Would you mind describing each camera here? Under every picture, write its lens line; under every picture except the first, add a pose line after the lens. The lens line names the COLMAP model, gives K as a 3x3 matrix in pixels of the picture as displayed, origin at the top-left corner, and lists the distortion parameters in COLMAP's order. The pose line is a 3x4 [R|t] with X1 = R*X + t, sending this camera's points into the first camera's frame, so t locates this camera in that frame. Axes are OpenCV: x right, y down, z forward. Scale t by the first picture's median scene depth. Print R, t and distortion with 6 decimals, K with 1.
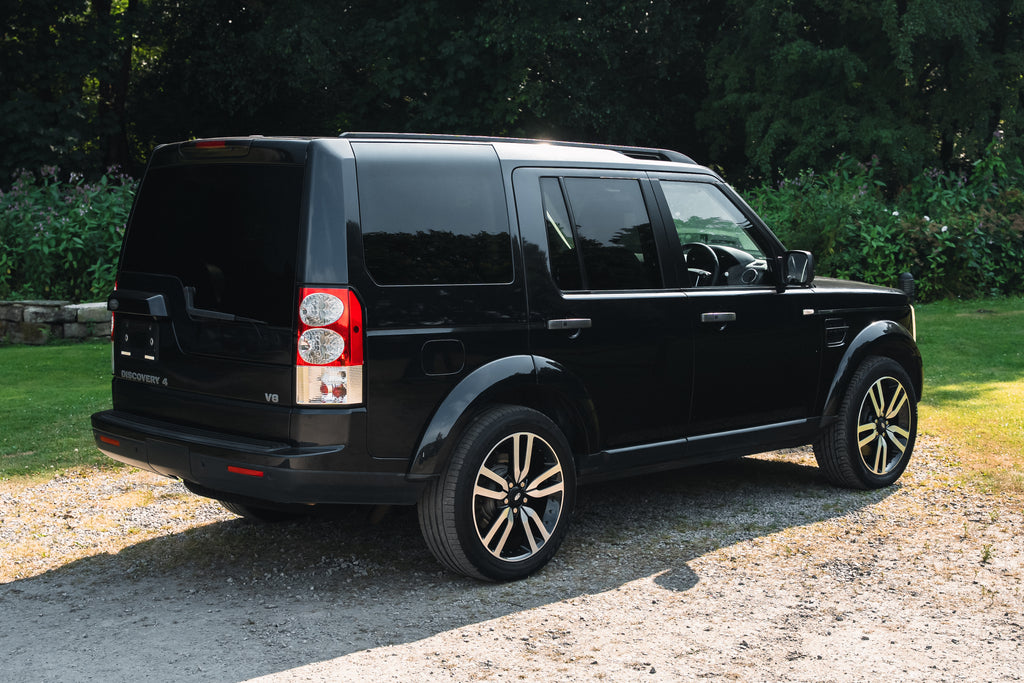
lens RADIAL K [[1448.8, 0, 487.7], [0, 1448.8, 329.1], [0, 0, 1]] dist [0.026390, 0.006374]
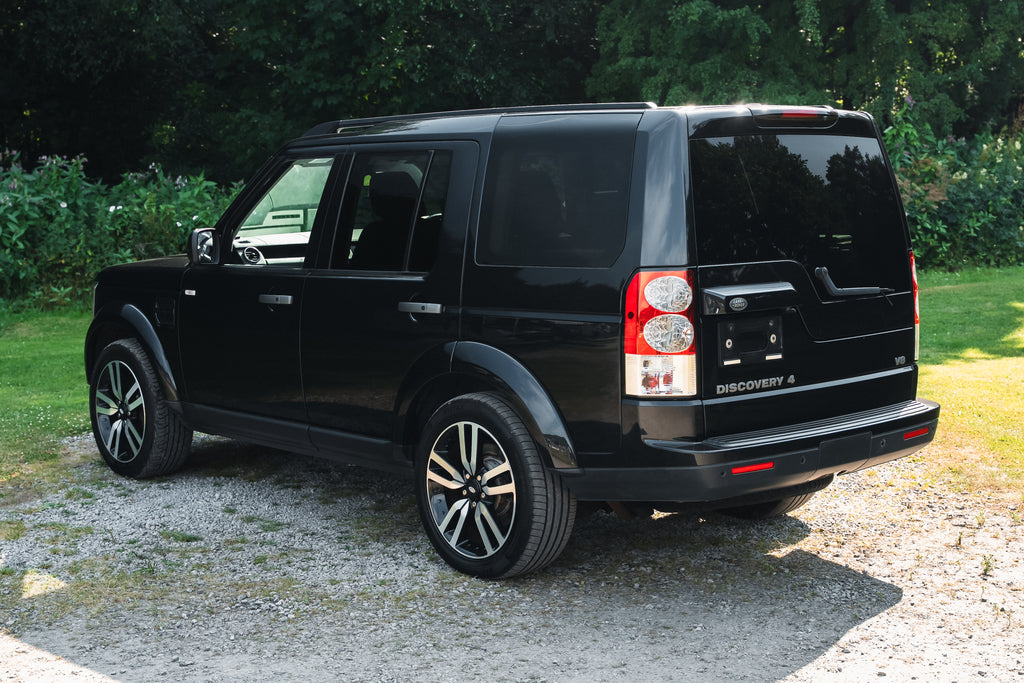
lens RADIAL K [[1543.6, 0, 493.0], [0, 1543.6, 339.3], [0, 0, 1]] dist [0.000295, 0.084886]
pose [[0.995487, -0.022336, 0.092235, -0.014141], [0.020707, 0.999613, 0.018586, -0.002708], [-0.092615, -0.016592, 0.995564, 0.026327]]
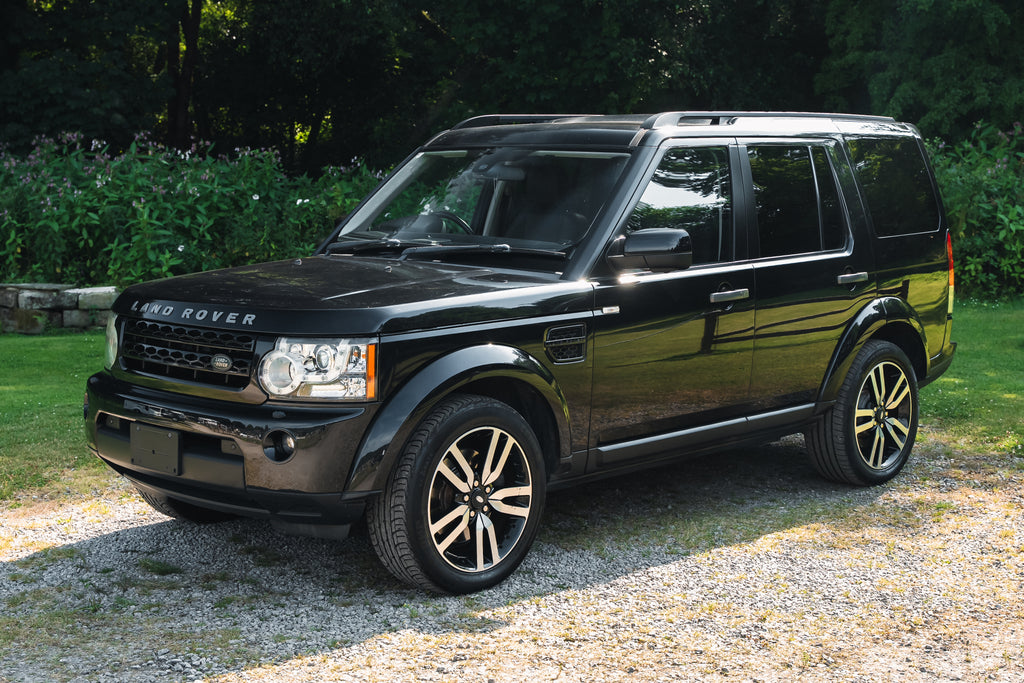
lens RADIAL K [[1543.8, 0, 497.8], [0, 1543.8, 337.4], [0, 0, 1]] dist [0.003667, 0.031110]
pose [[0.996966, 0.013414, -0.076676, 0.036246], [-0.012226, 0.999798, 0.015944, -0.004850], [0.076874, -0.014958, 0.996929, 0.076513]]
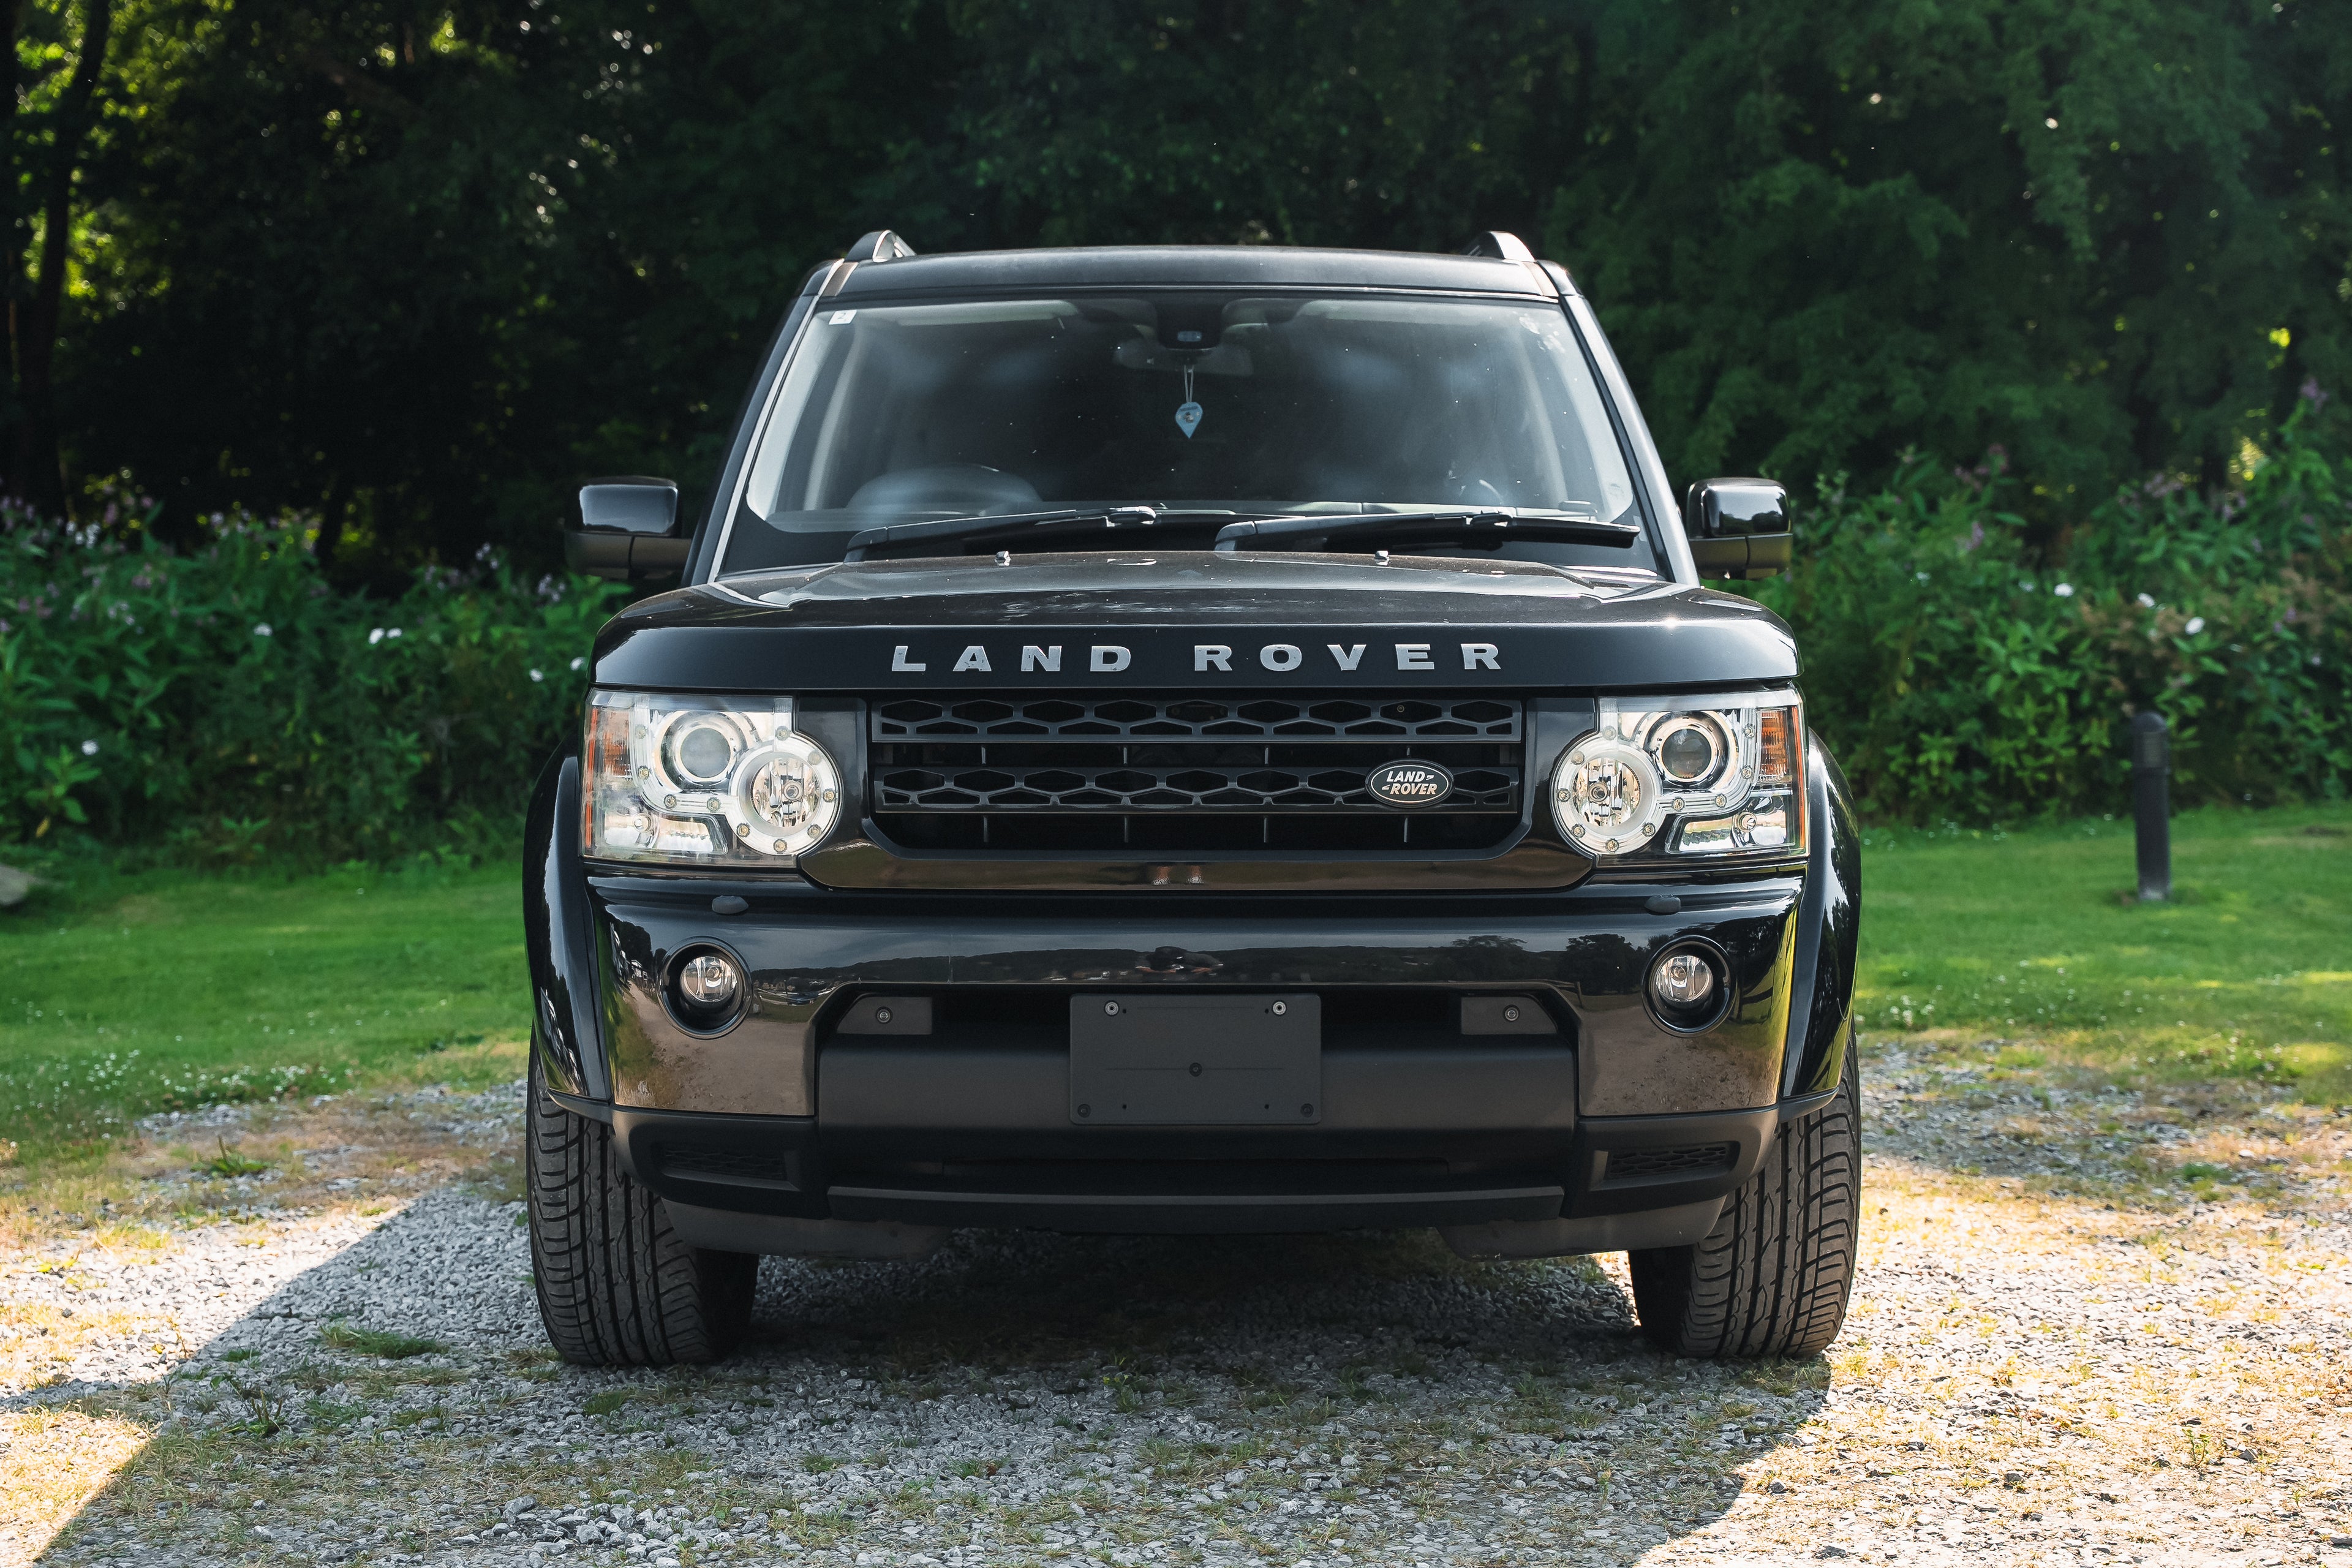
lens RADIAL K [[3455.2, 0, 1176.0], [0, 3455.2, 784.0], [0, 0, 1]] dist [0.010701, 0.004370]
pose [[0.998053, -0.007096, 0.061962, -0.009175], [0.010535, 0.998411, -0.055349, 0.019320], [-0.061470, 0.055894, 0.996543, 0.110255]]
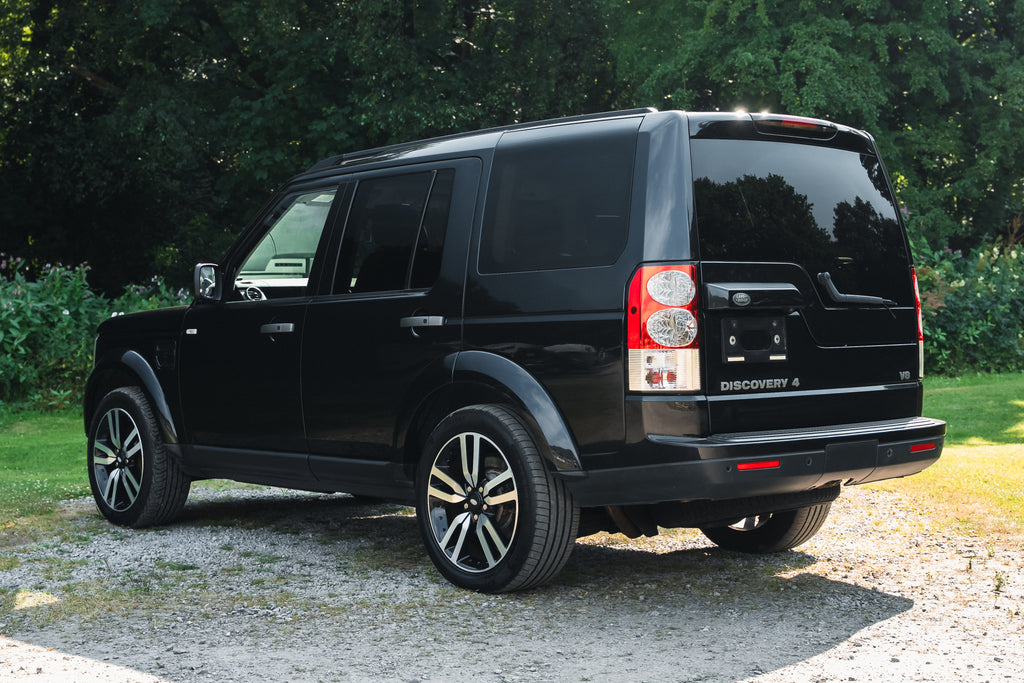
lens RADIAL K [[1542.5, 0, 485.5], [0, 1542.5, 327.5], [0, 0, 1]] dist [0.008634, 0.034578]
pose [[0.995884, -0.010720, 0.089996, -0.015157], [0.018384, 0.996231, -0.084768, 0.023872], [-0.088748, 0.086074, 0.992328, 0.028394]]
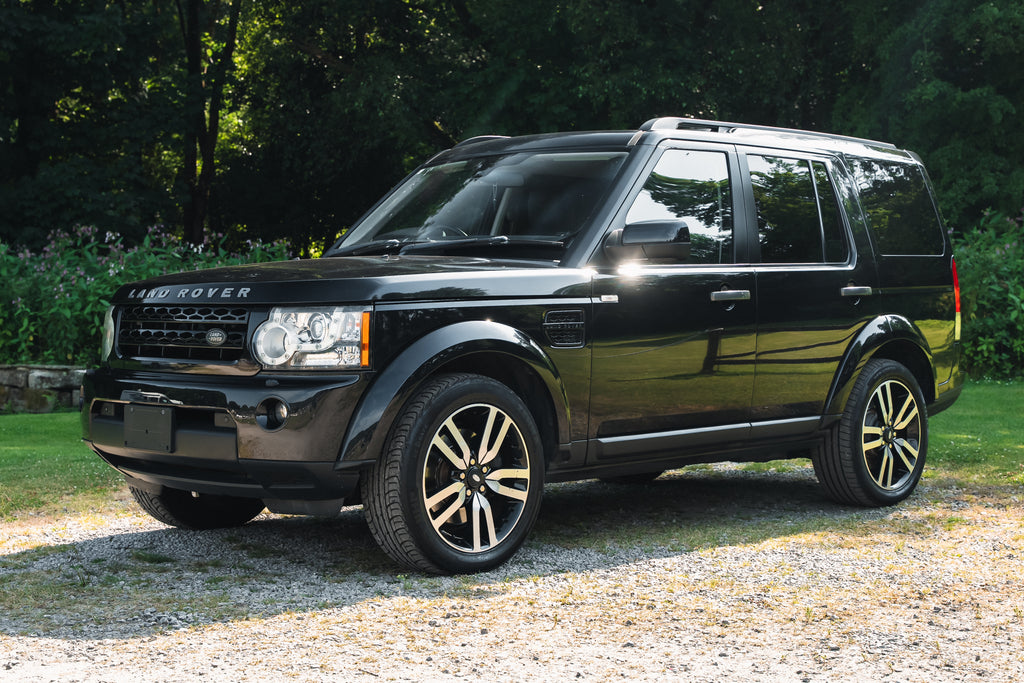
lens RADIAL K [[1542.5, 0, 485.5], [0, 1542.5, 327.5], [0, 0, 1]] dist [0.008634, 0.034578]
pose [[0.995448, 0.001583, -0.095290, 0.039797], [-0.008922, 0.997018, -0.076648, 0.023953], [0.094884, 0.077149, 0.992494, 0.080047]]
